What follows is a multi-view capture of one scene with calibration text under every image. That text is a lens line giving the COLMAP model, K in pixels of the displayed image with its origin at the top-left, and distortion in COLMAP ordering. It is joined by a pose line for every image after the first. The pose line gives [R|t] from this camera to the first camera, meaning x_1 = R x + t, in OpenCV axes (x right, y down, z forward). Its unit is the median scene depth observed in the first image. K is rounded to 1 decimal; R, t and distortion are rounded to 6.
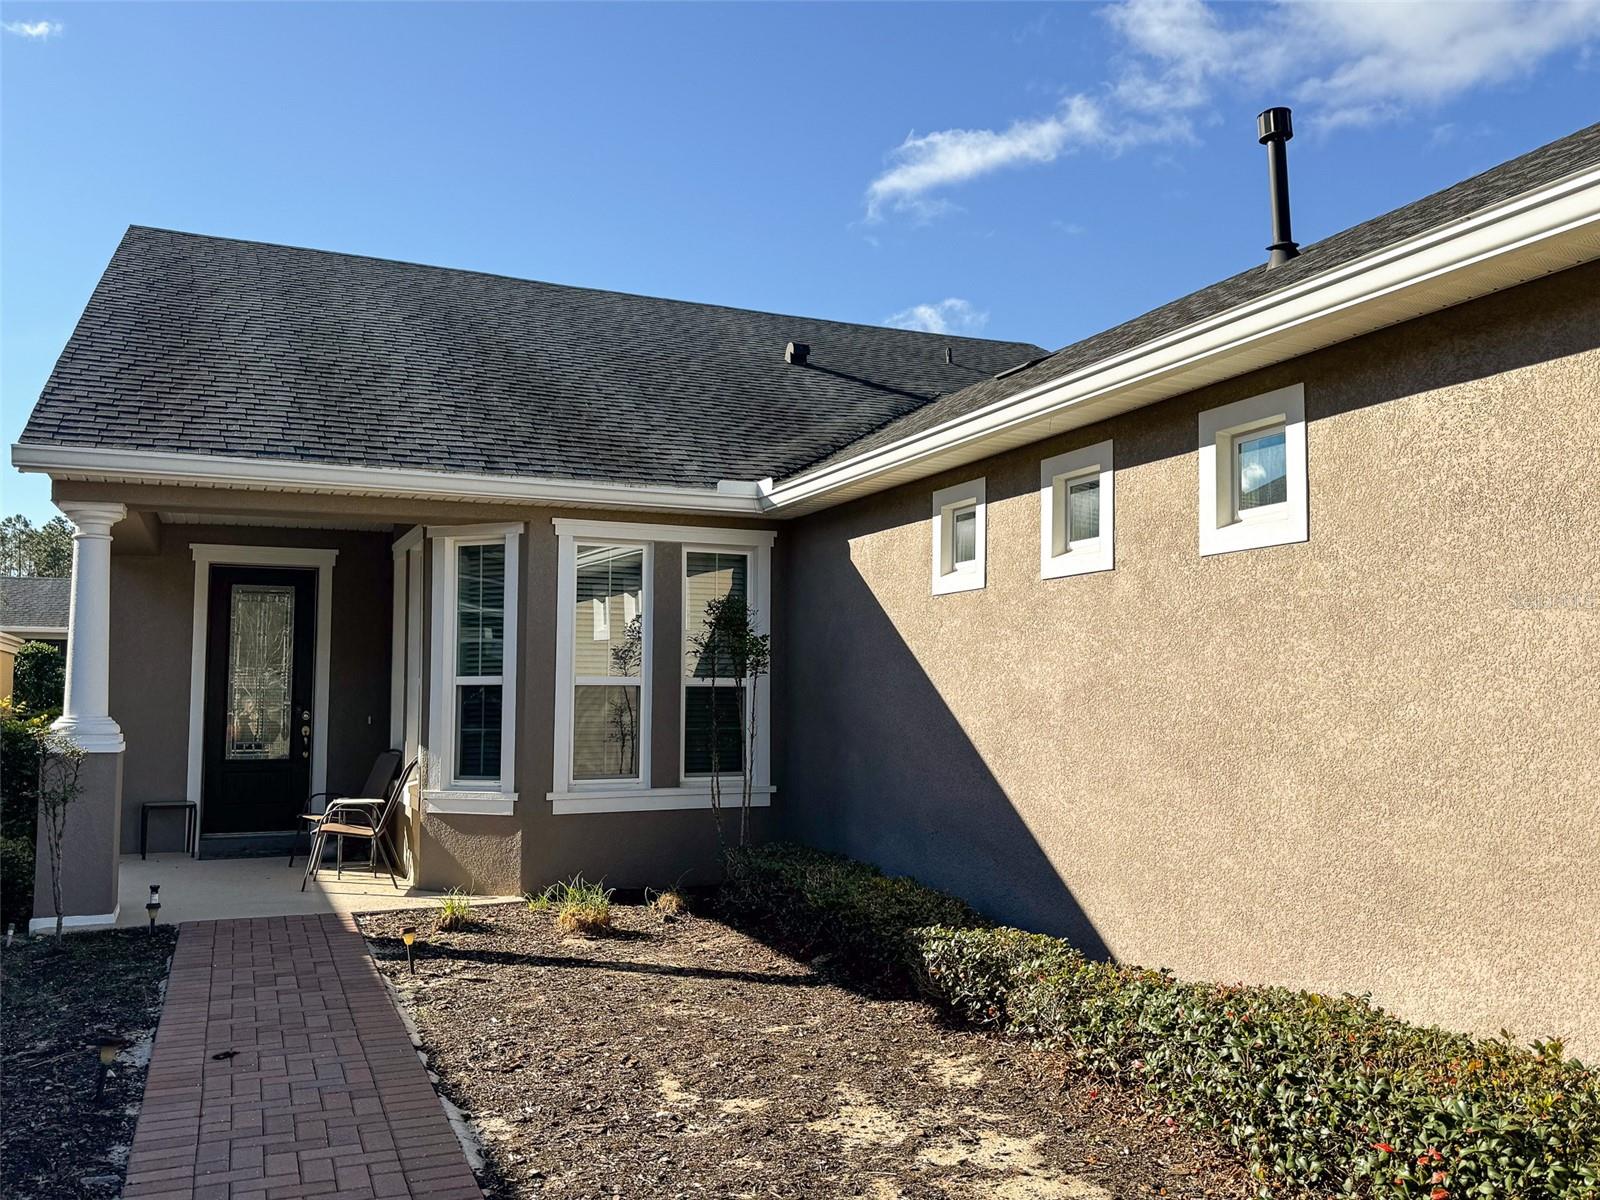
lens RADIAL K [[1293.3, 0, 812.6], [0, 1293.3, 606.7], [0, 0, 1]] dist [0.041203, -0.043242]
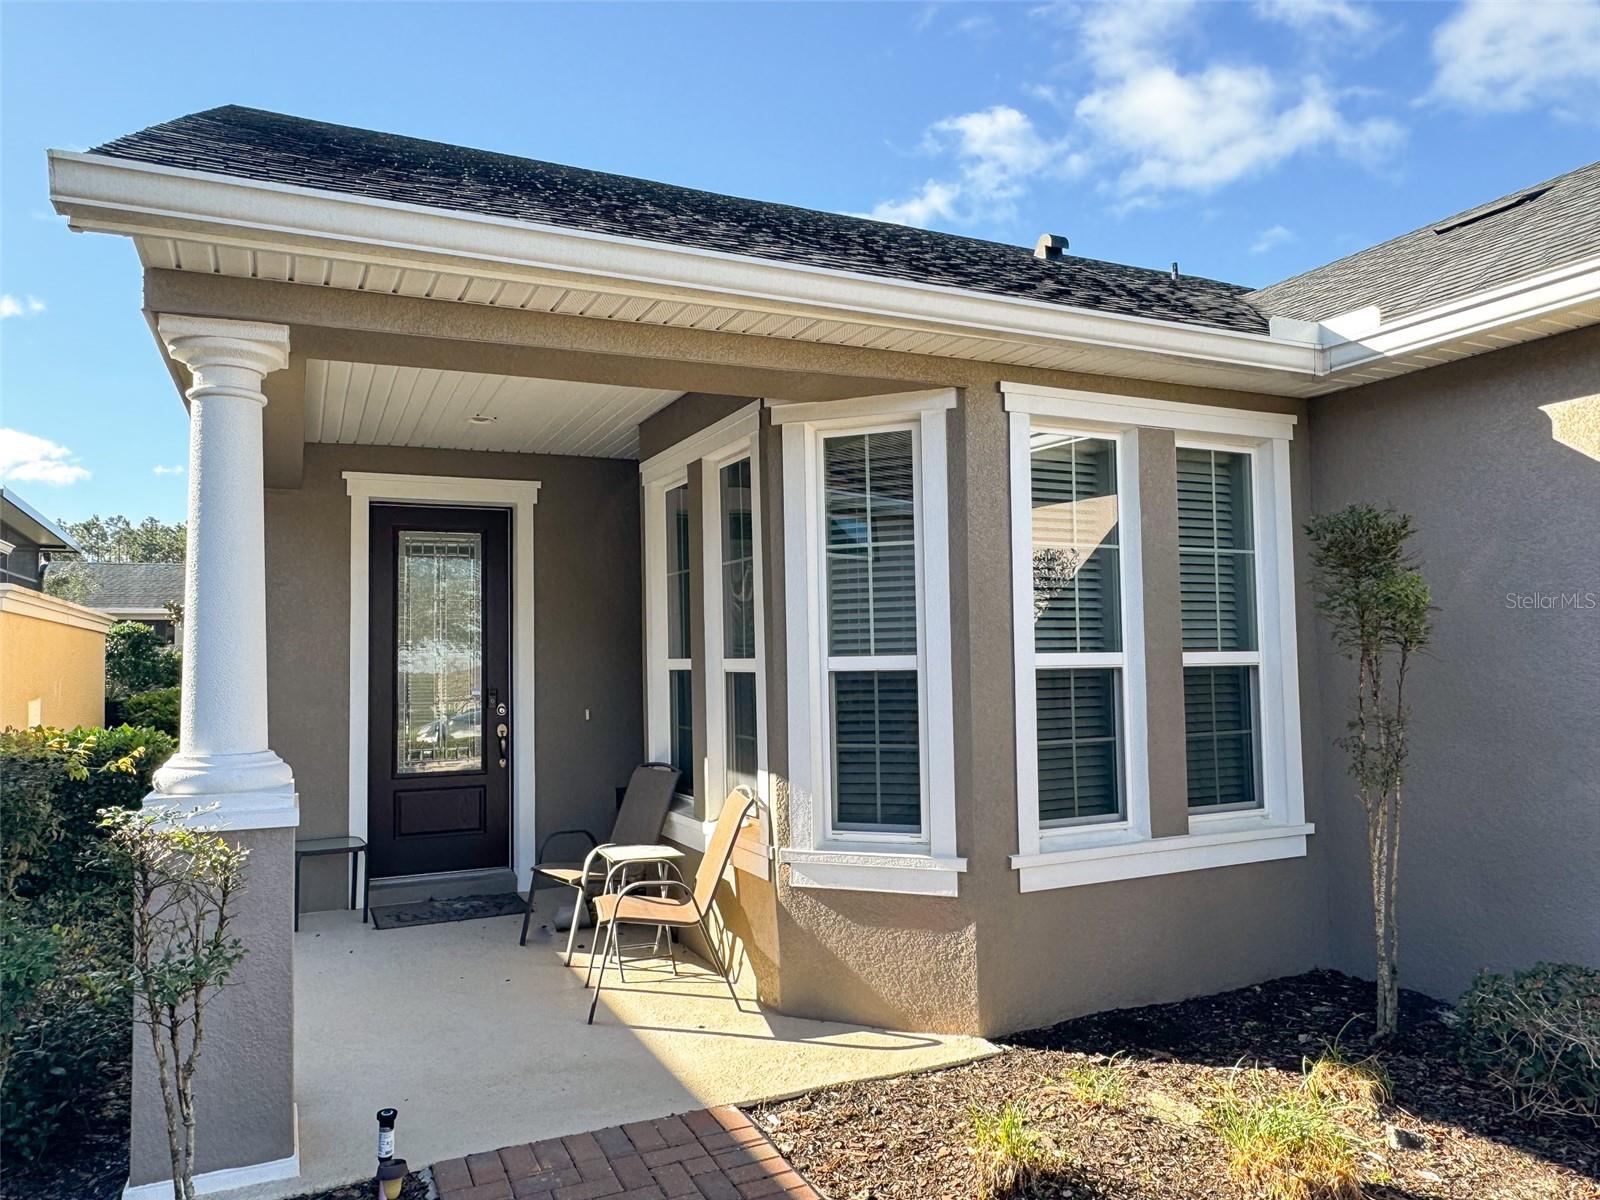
lens RADIAL K [[1102.0, 0, 794.0], [0, 1102.0, 608.4], [0, 0, 1]] dist [0.013818, 0.005142]
pose [[0.999841, -0.017756, -0.001766, -0.292647], [0.017794, 0.999540, 0.024551, 0.019250], [0.001329, -0.024579, 0.999697, 0.500355]]
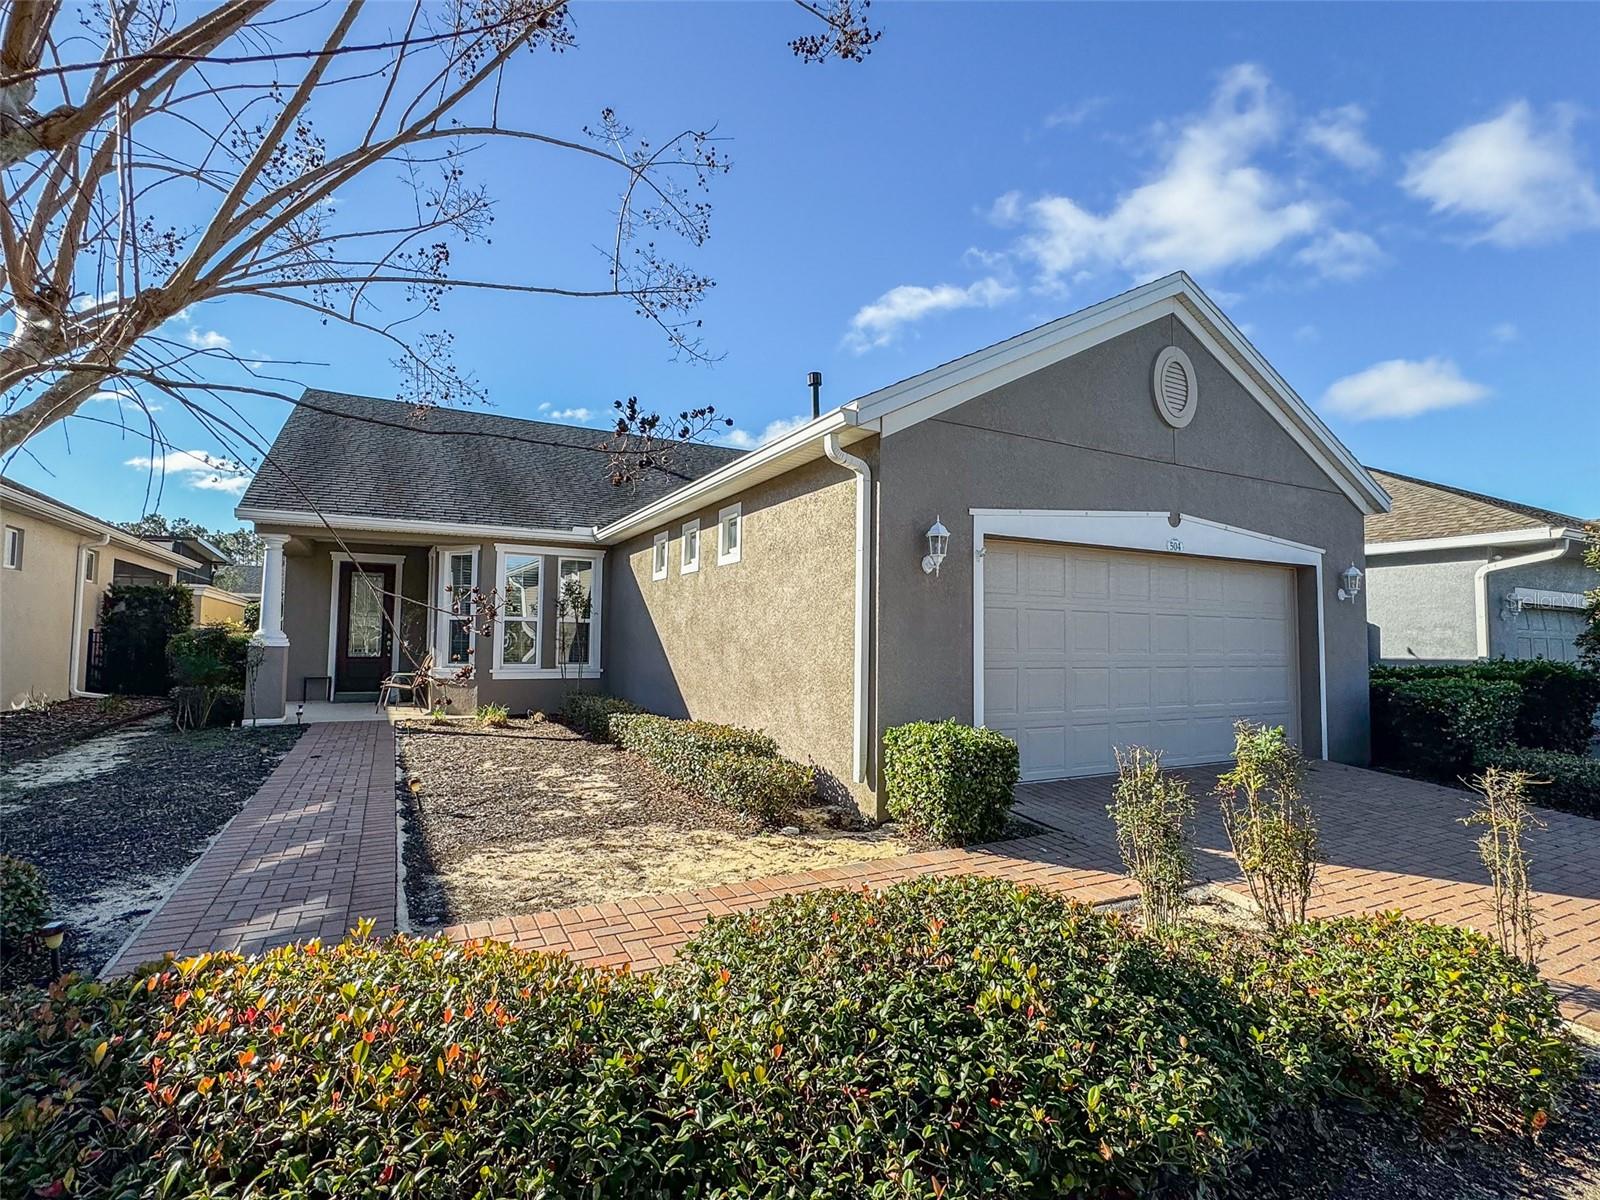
lens RADIAL K [[750.4, 0, 793.0], [0, 750.4, 593.8], [0, 0, 1]] dist [-0.005099, 0.000651]
pose [[0.997302, 0.011803, 0.072452, 0.208249], [-0.012261, 0.999907, 0.005887, 0.002940], [-0.072376, -0.006759, 0.997355, -0.292648]]
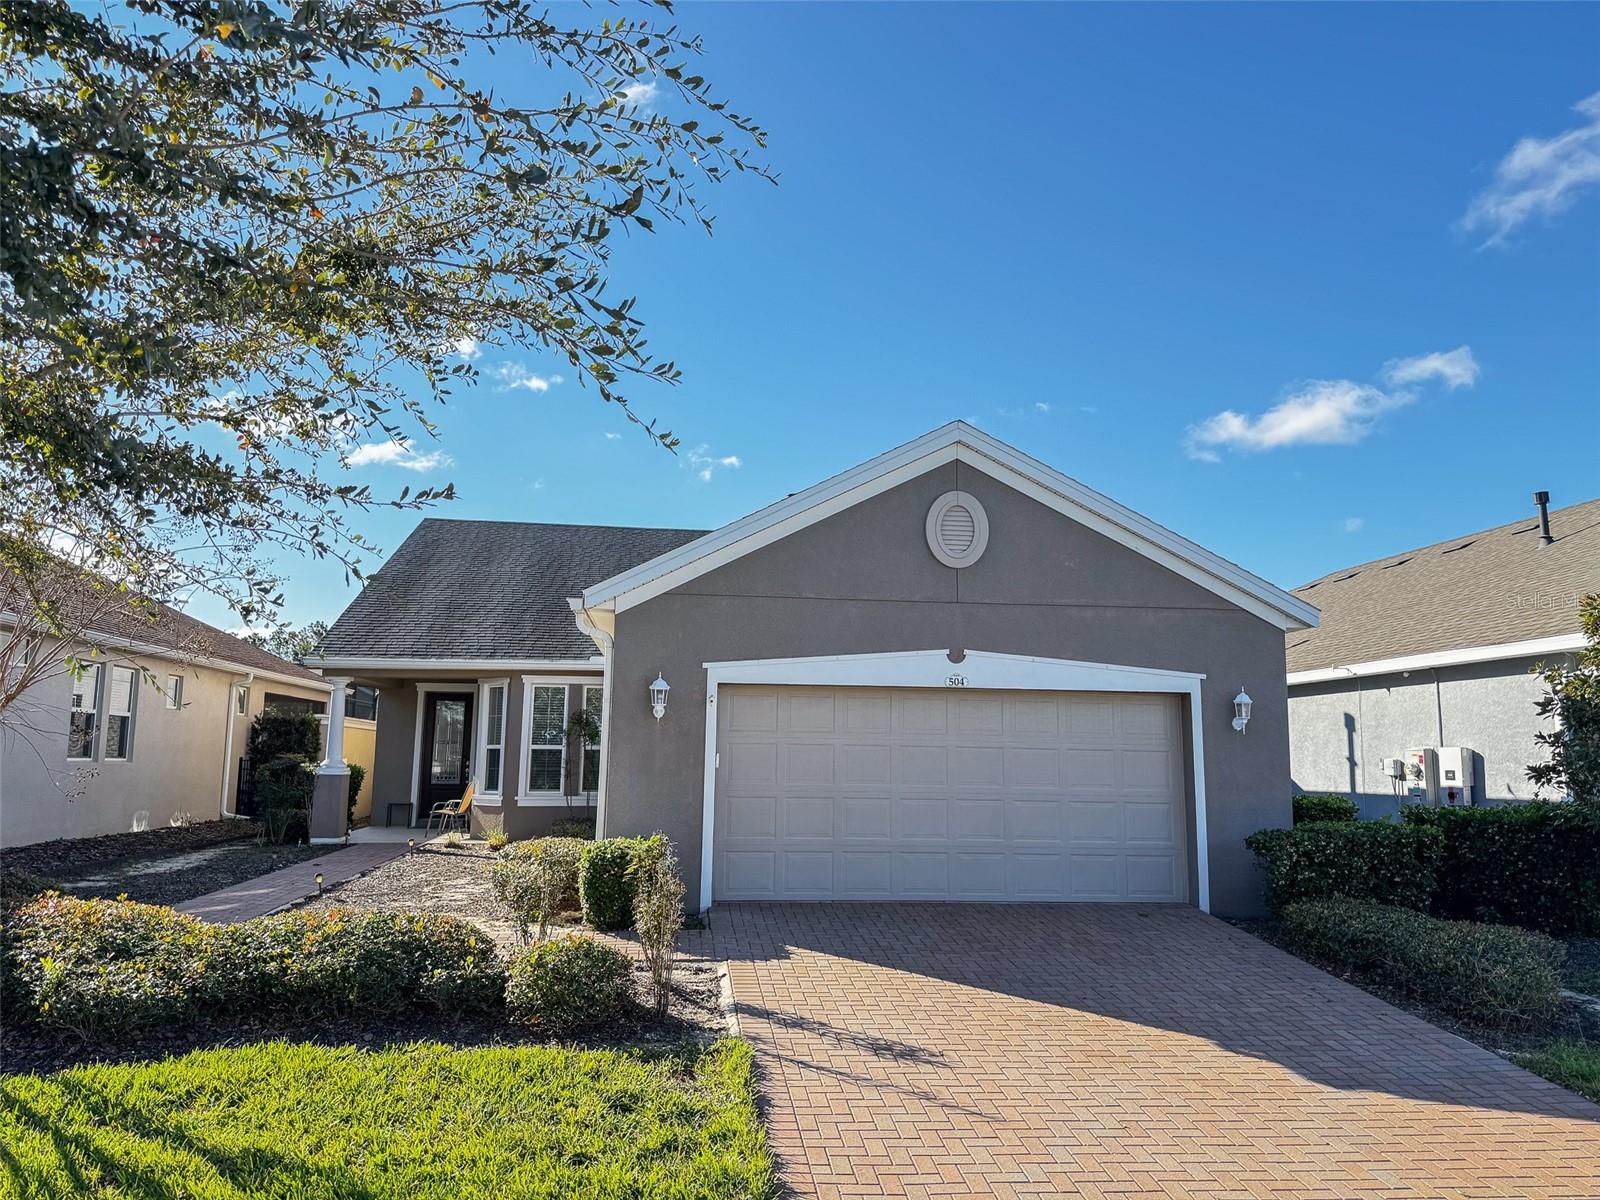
lens RADIAL K [[1119.9, 0, 802.3], [0, 1119.9, 596.3], [0, 0, 1]] dist [0.034368, -0.004284]
pose [[0.956395, -0.033566, -0.290141, 0.851041], [0.010744, 0.996745, -0.079894, -0.043811], [0.291879, 0.073293, 0.953643, -0.754904]]
